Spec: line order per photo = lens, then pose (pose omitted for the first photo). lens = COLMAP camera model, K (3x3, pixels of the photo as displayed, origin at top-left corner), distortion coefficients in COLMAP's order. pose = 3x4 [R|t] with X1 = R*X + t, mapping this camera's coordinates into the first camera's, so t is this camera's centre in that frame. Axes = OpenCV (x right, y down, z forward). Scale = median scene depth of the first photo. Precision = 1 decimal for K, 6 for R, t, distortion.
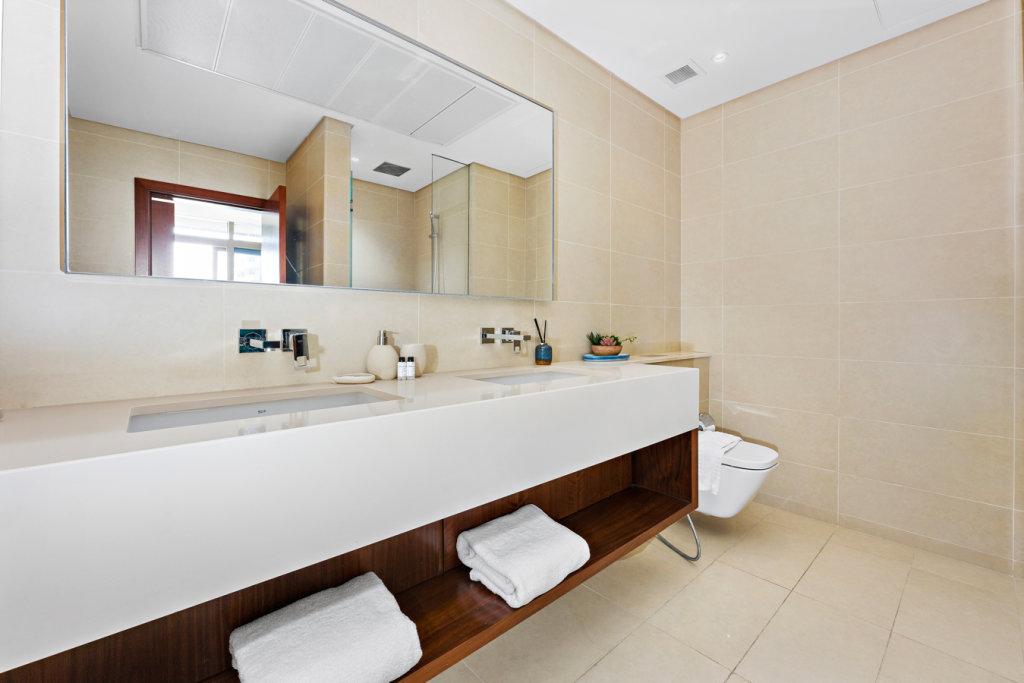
lens RADIAL K [[413.3, 0, 511.3], [0, 413.3, 322.8], [0, 0, 1]] dist [-0.000943, -0.000054]
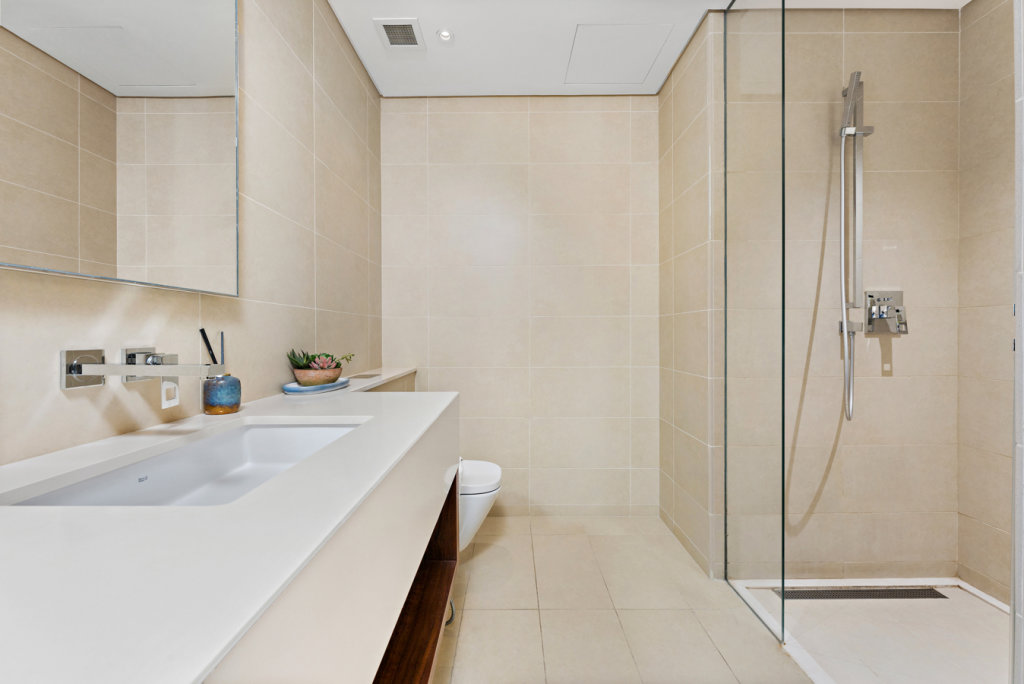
lens RADIAL K [[404.9, 0, 506.9], [0, 404.9, 336.2], [0, 0, 1]] dist [0.001396, 0.000297]
pose [[0.665173, -0.007093, 0.746656, -0.062977], [0.003566, 0.999974, 0.006322, -0.001939], [-0.746681, -0.001542, 0.665180, 0.332038]]
